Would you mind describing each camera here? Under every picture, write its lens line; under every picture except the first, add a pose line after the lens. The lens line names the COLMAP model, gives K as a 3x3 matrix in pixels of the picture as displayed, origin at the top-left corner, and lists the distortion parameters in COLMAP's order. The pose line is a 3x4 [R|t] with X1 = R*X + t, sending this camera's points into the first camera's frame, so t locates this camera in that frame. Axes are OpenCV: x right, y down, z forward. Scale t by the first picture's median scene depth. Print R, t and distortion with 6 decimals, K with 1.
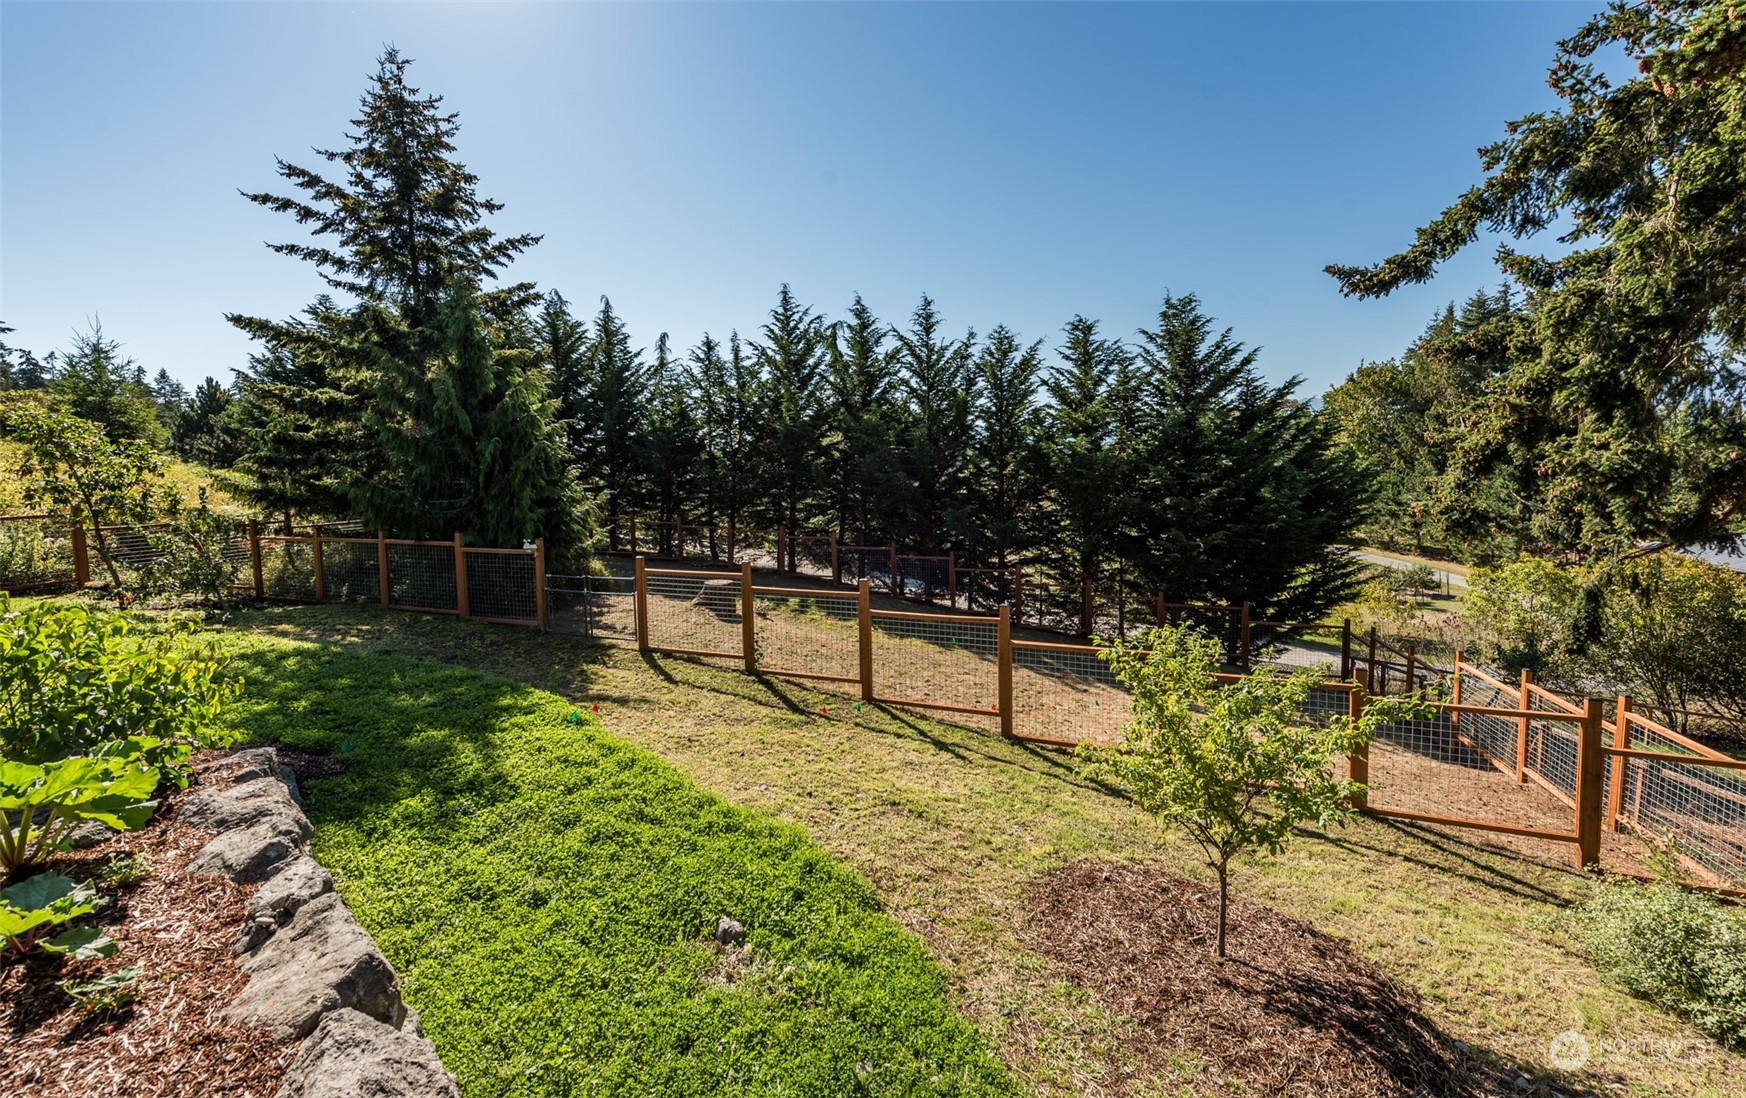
lens RADIAL K [[690.5, 0, 857.9], [0, 690.5, 521.8], [0, 0, 1]] dist [0.008435, -0.000380]
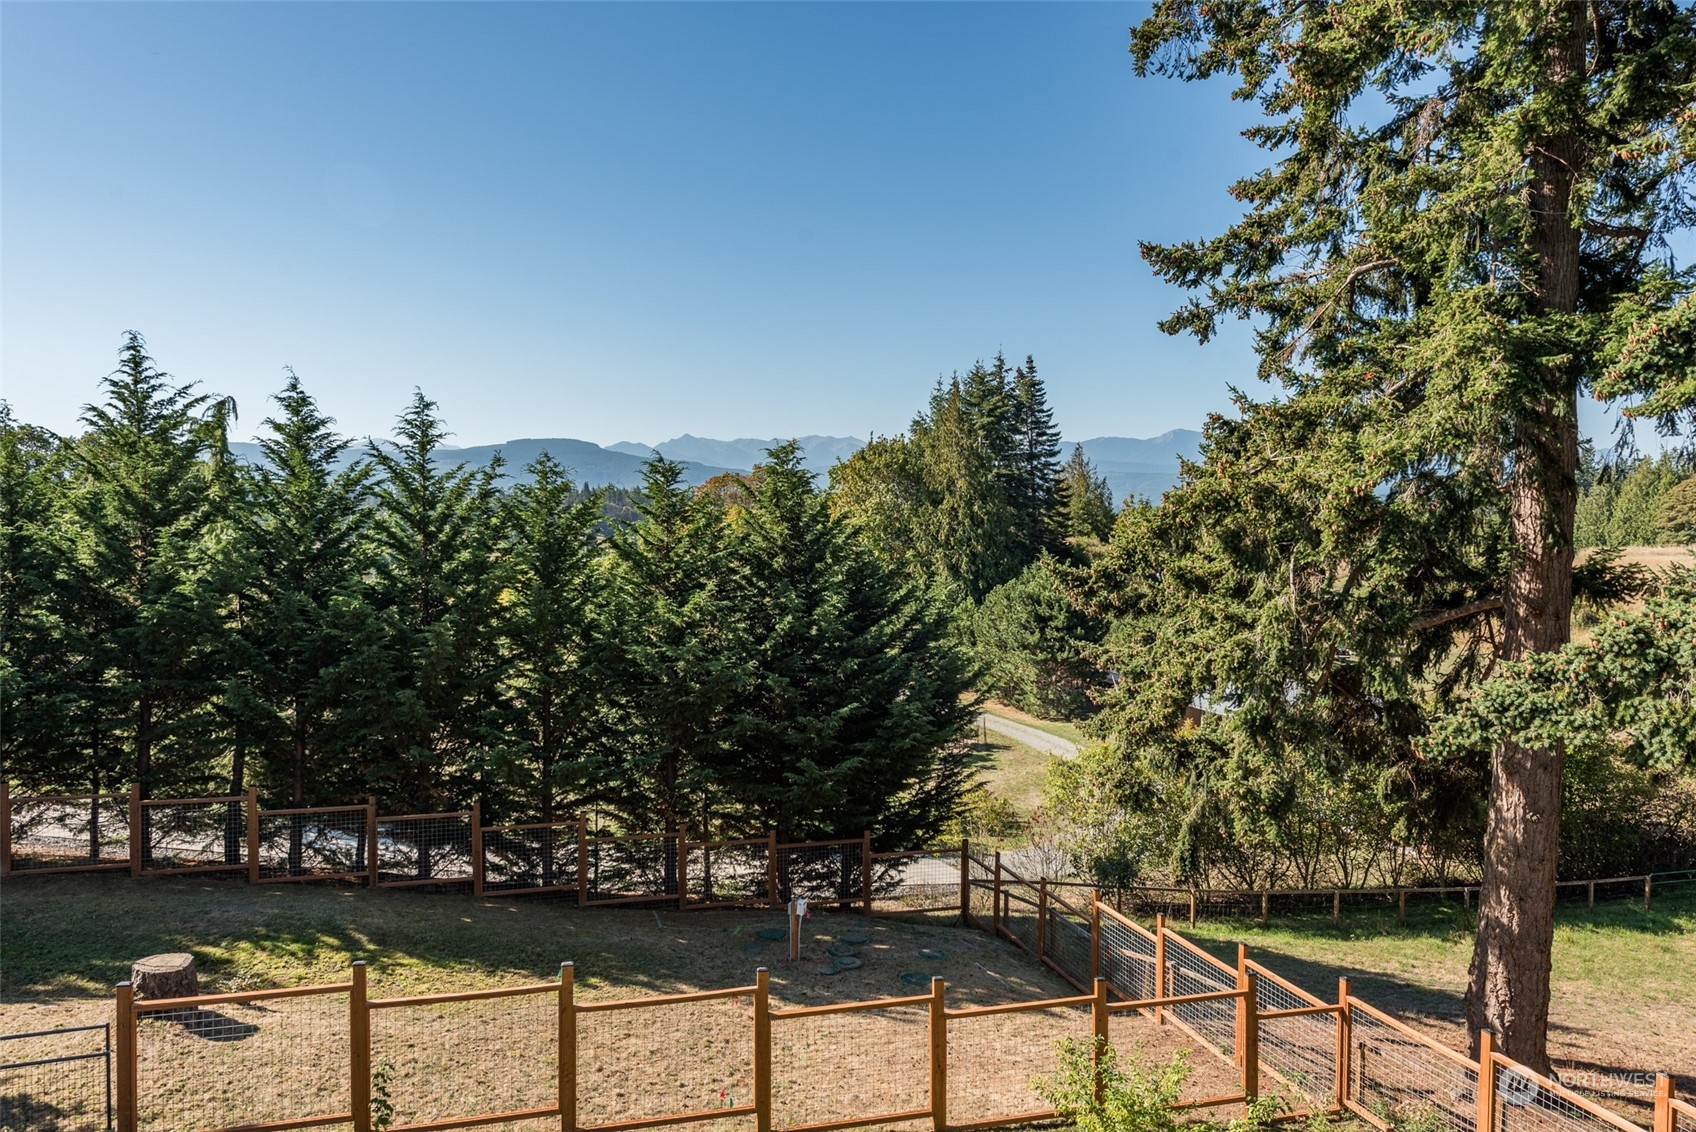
lens RADIAL K [[1132.6, 0, 848.5], [0, 1132.6, 575.0], [0, 0, 1]] dist [0.020915, -0.001450]
pose [[0.804700, -0.005348, 0.593657, -0.203289], [0.025373, 0.999356, -0.025390, -0.126199], [-0.593139, 0.035494, 0.804317, -0.053710]]
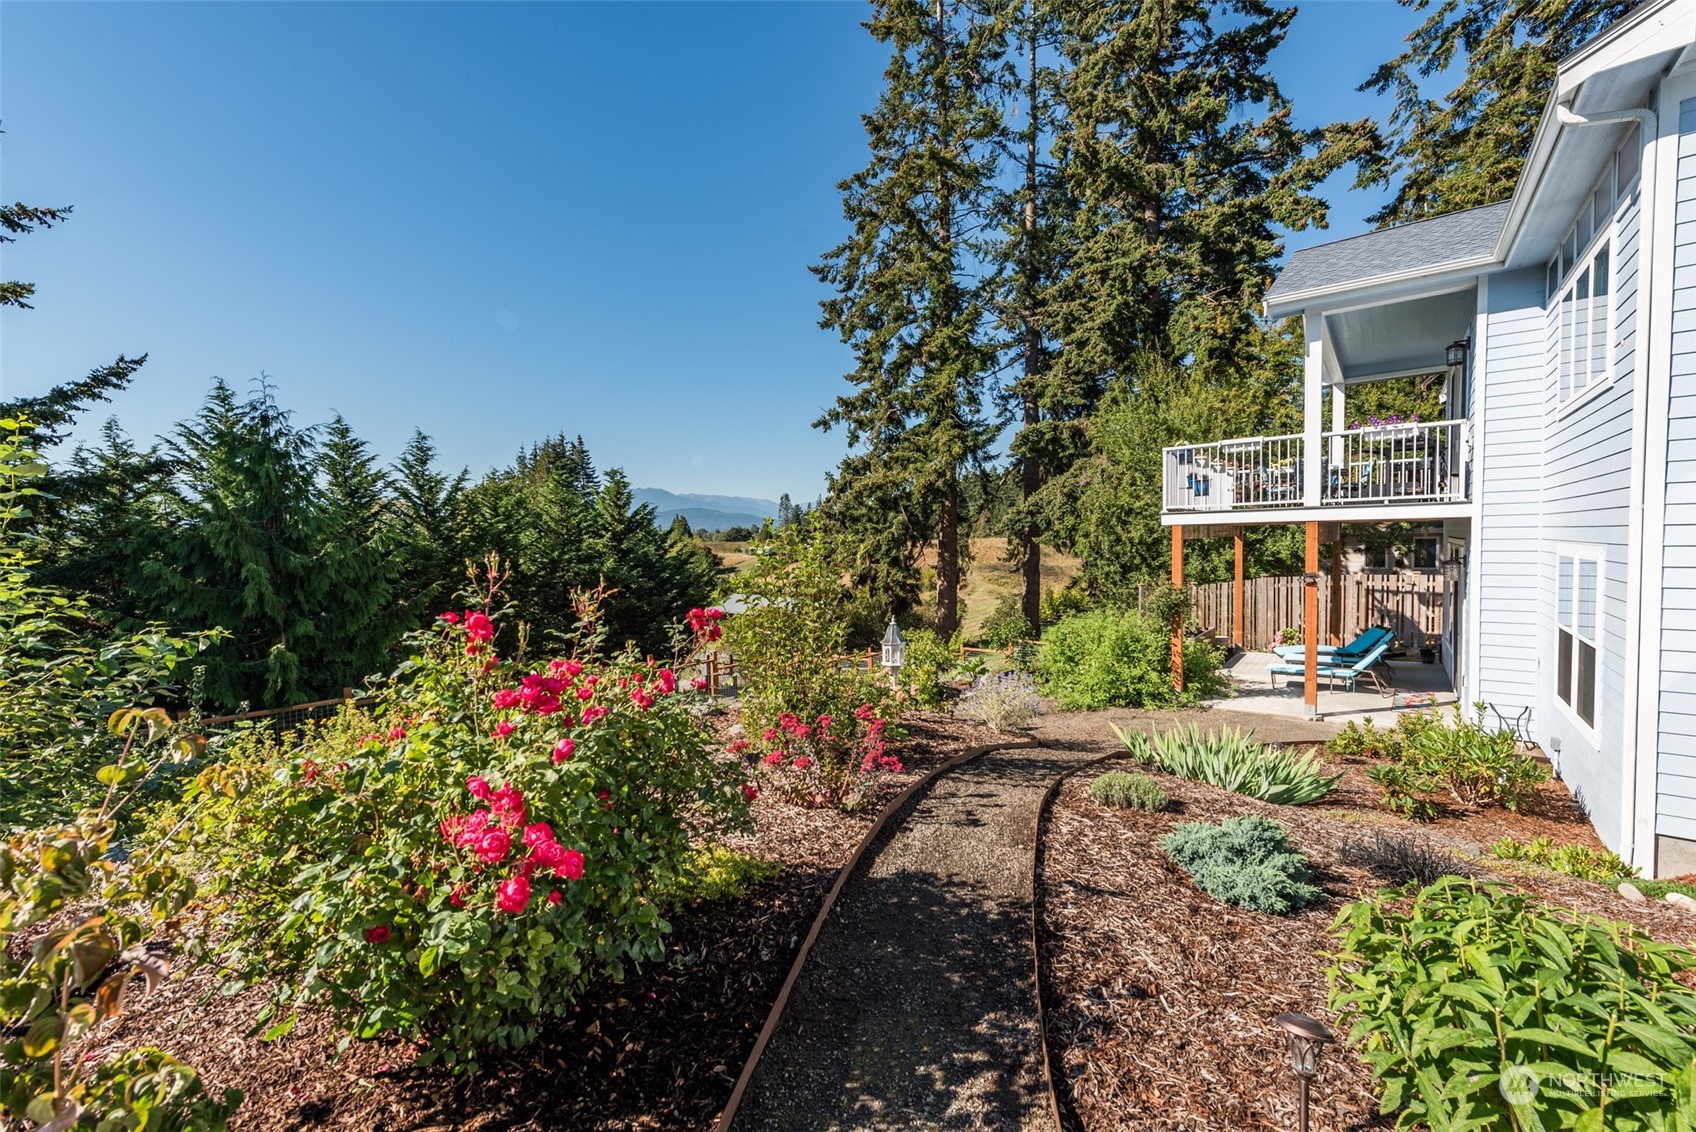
lens RADIAL K [[669.4, 0, 851.4], [0, 669.4, 573.9], [0, 0, 1]] dist [0.018623, -0.000483]
pose [[0.315550, -0.039120, 0.948102, -0.715409], [0.088467, 0.996011, 0.011653, -0.051951], [-0.944776, 0.080199, 0.317752, 0.029863]]
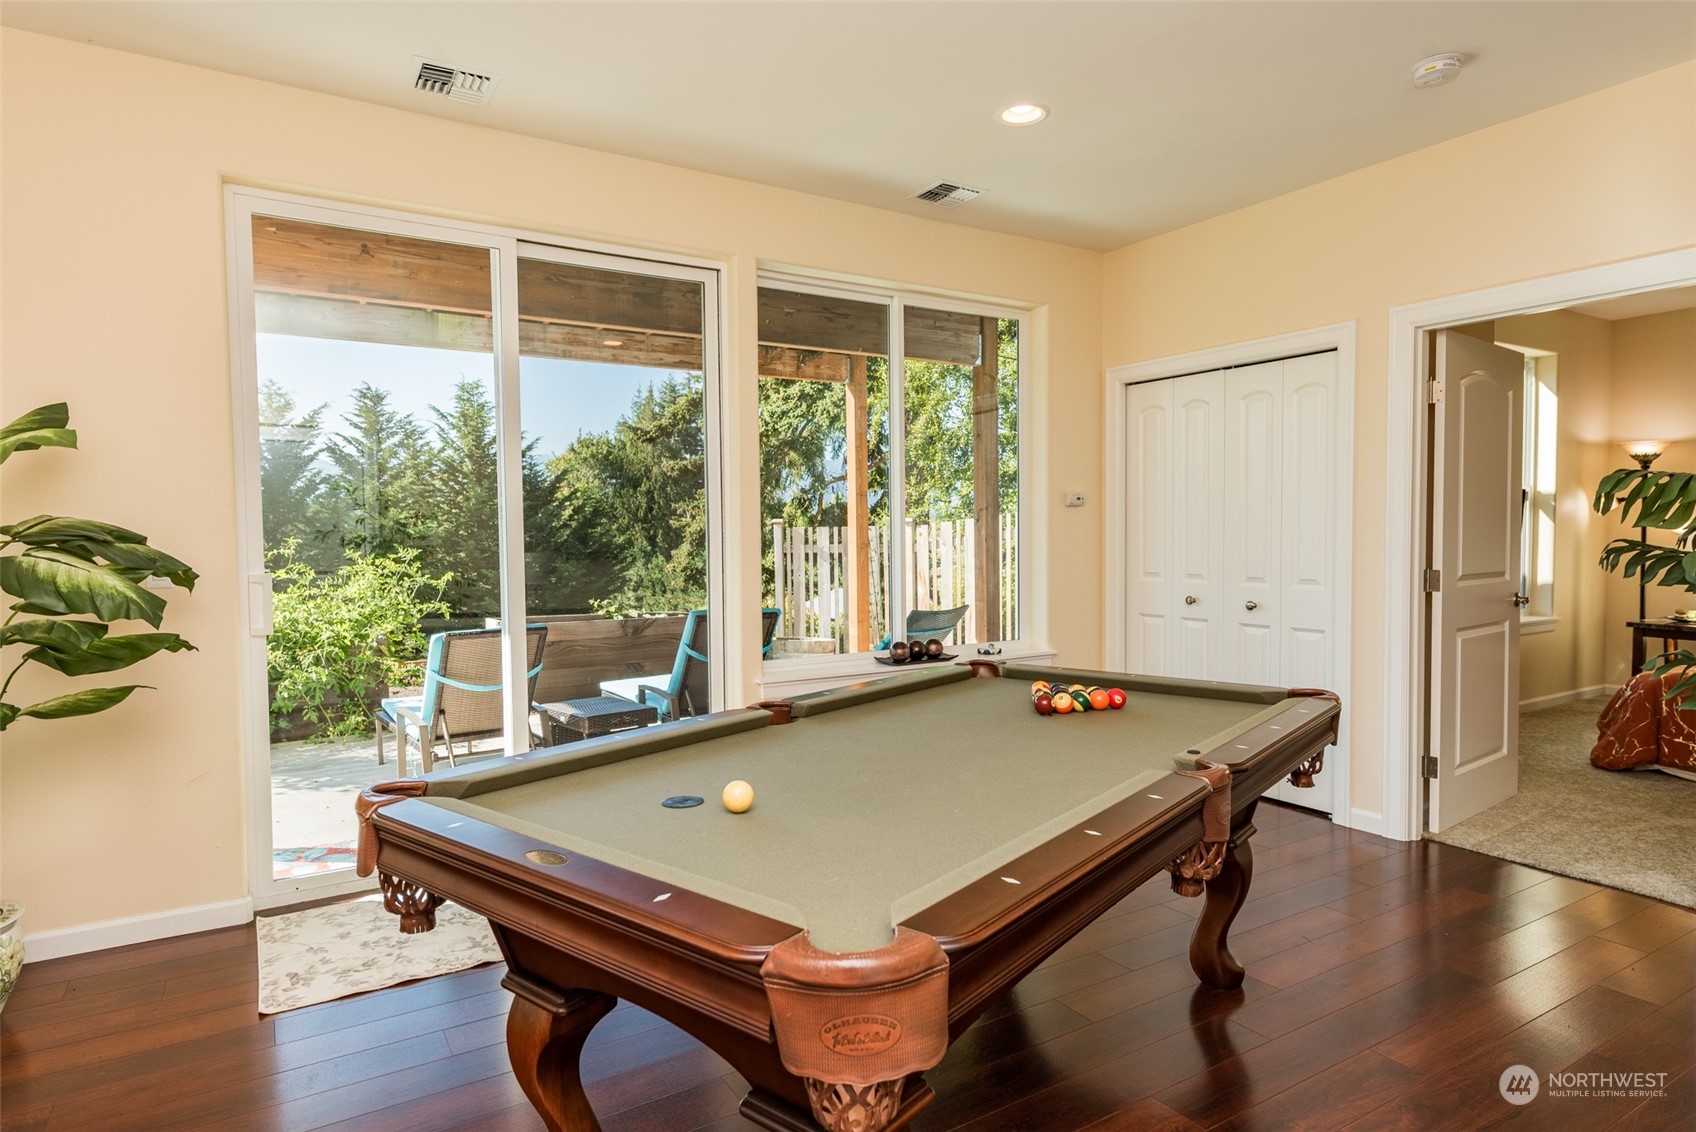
lens RADIAL K [[972.5, 0, 860.1], [0, 972.5, 565.6], [0, 0, 1]] dist [0.008330, 0.000516]
pose [[0.609263, -0.016753, 0.792792, -0.309893], [0.059600, 0.997916, -0.024716, 0.024491], [-0.790726, 0.062309, 0.608992, -0.313966]]
